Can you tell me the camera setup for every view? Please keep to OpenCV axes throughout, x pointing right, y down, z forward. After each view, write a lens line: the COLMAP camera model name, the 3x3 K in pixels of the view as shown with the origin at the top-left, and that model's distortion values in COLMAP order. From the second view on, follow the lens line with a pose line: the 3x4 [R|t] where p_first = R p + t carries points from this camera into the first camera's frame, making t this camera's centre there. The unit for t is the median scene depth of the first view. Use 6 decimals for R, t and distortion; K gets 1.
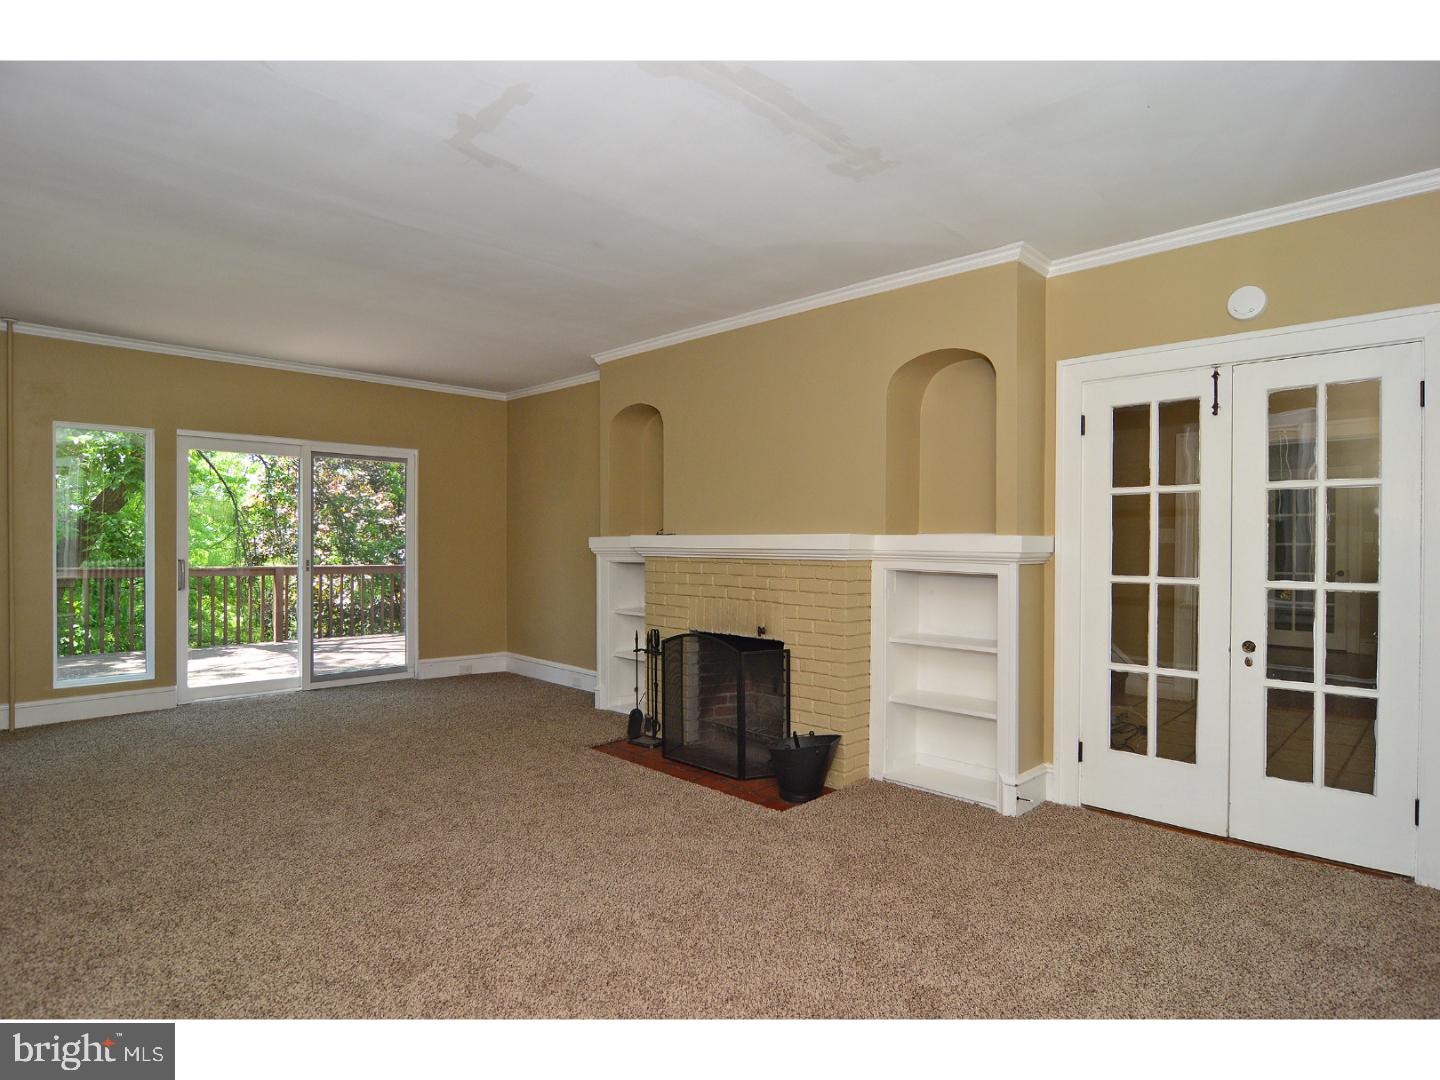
lens RADIAL K [[799.7, 0, 714.8], [0, 799.7, 544.2], [0, 0, 1]] dist [0.002390, -0.021053]
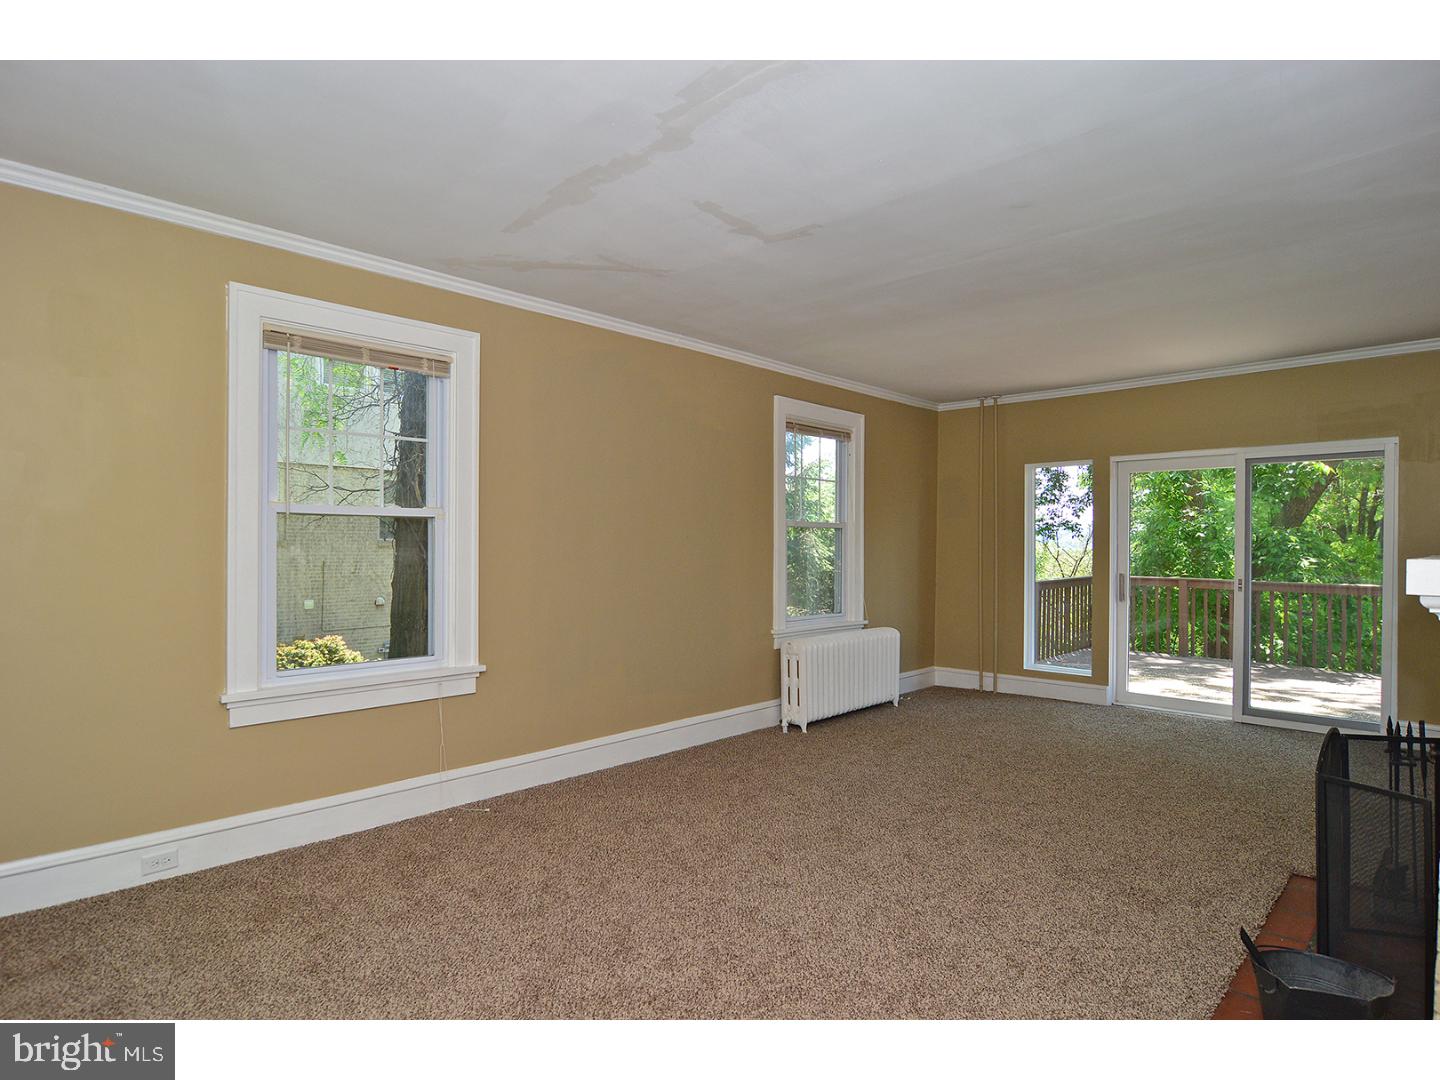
lens RADIAL K [[799.7, 0, 714.8], [0, 799.7, 544.2], [0, 0, 1]] dist [0.002390, -0.021053]
pose [[-0.008157, -0.006402, -0.999946, 0.445019], [-0.006588, 0.999958, -0.006348, -0.011378], [0.999945, 0.006536, -0.008198, 0.453562]]
